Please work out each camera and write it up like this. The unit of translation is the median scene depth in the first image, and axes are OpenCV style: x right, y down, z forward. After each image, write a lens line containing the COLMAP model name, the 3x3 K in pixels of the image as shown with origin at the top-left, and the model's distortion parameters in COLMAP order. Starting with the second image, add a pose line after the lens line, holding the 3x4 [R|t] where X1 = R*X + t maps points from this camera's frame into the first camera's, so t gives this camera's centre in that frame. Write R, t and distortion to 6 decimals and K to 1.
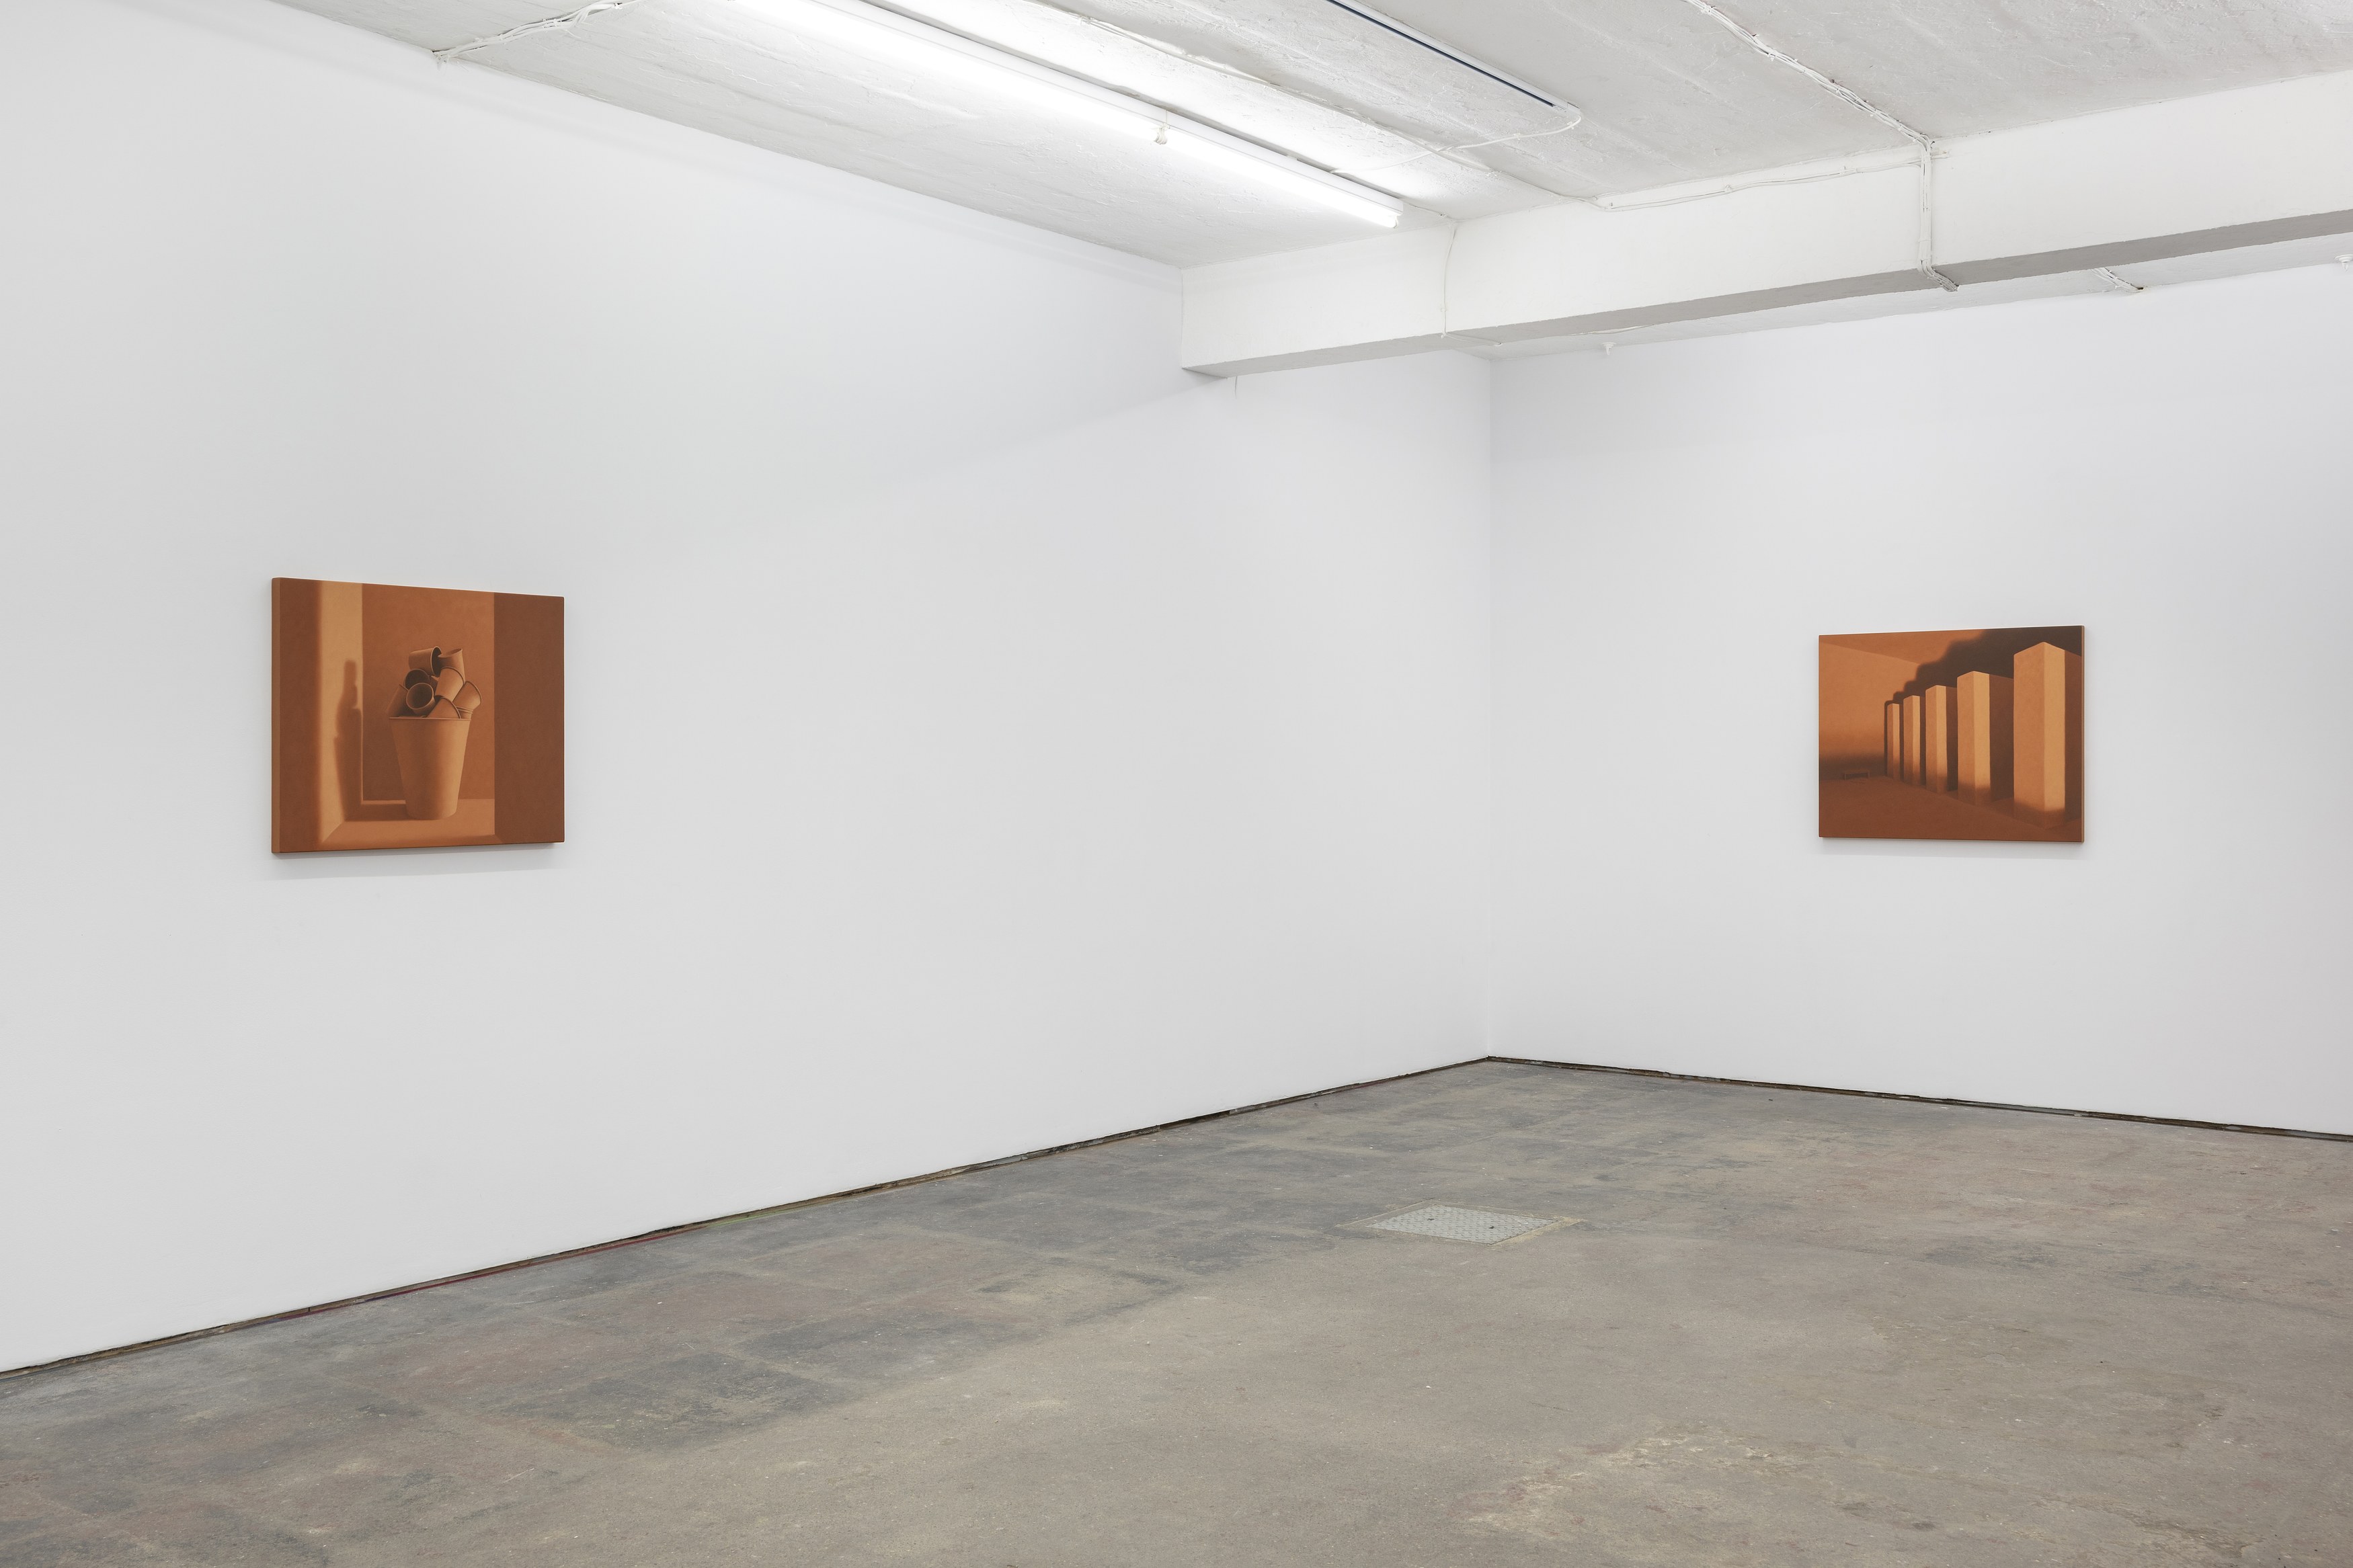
lens RADIAL K [[2299.2, 0, 1179.9], [0, 2299.2, 794.1], [0, 0, 1]] dist [0.000269, 0.000000]
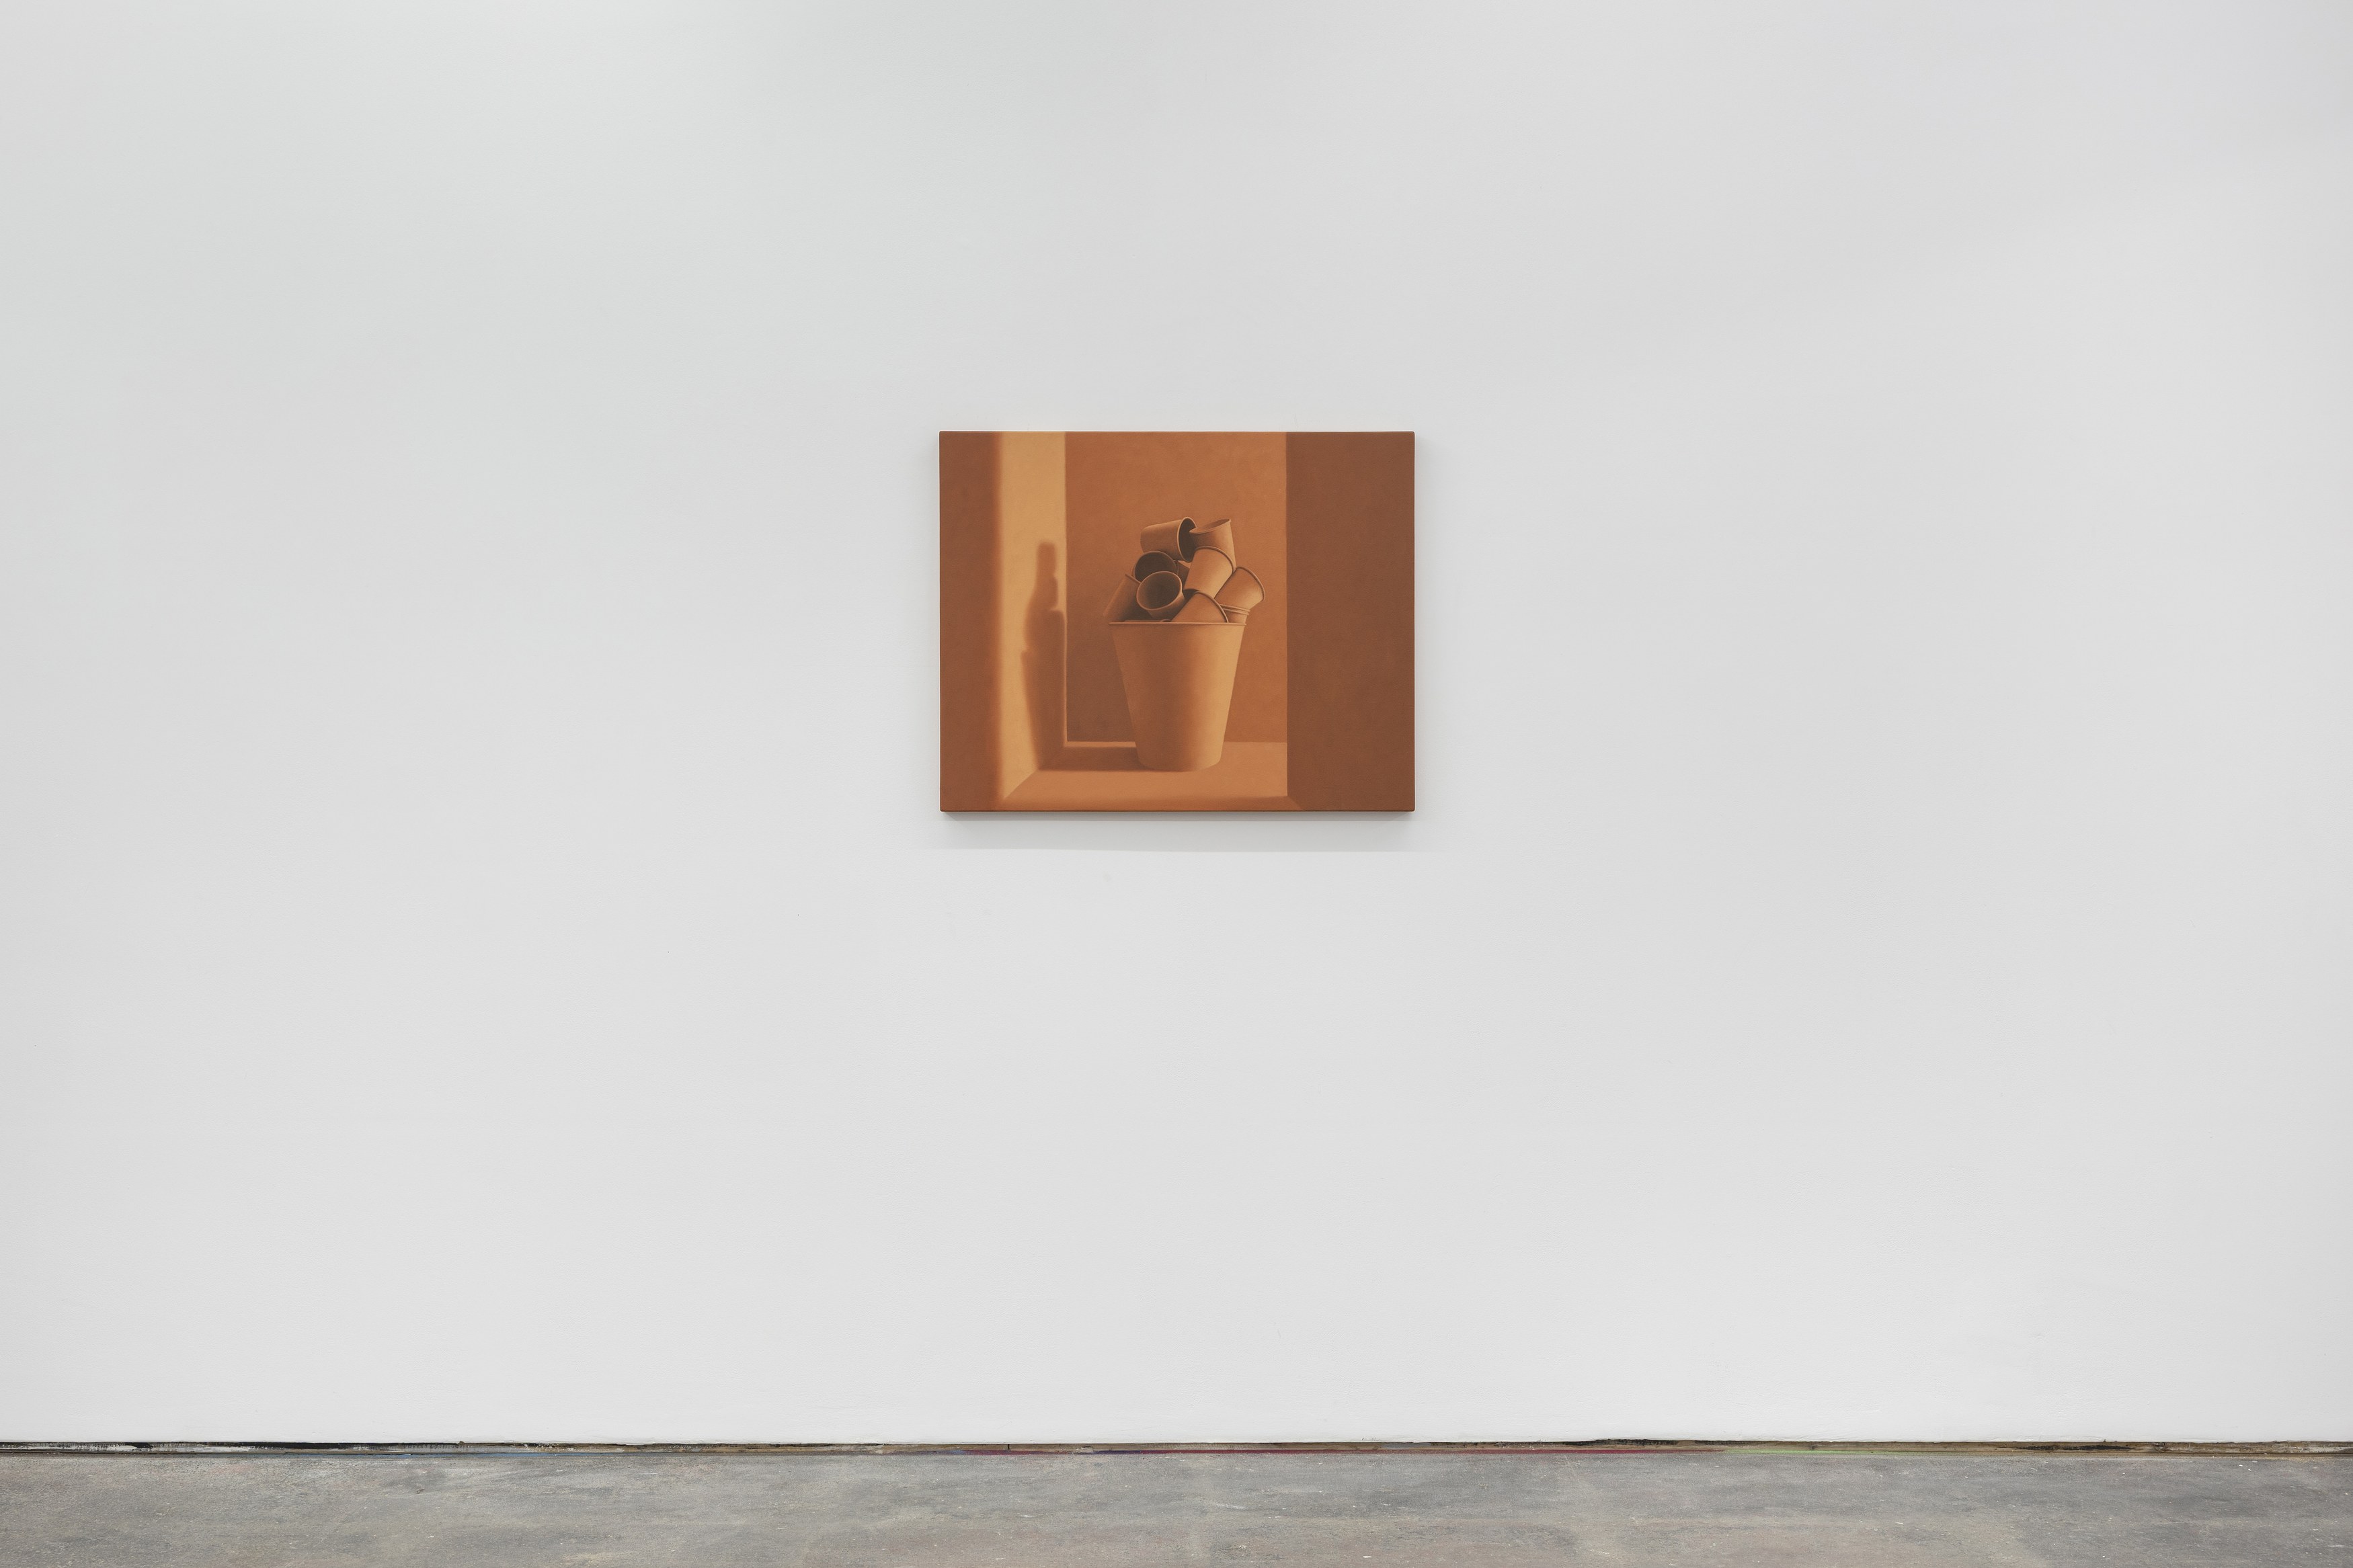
lens RADIAL K [[2783.4, 0, 1176.9], [0, 2783.4, 779.5], [0, 0, 1]] dist [-0.016373, 0.000000]
pose [[0.593038, 0.015900, -0.805017, 0.342020], [-0.014231, 0.999856, 0.009265, 0.005931], [0.805049, 0.005962, 0.593179, 0.510519]]
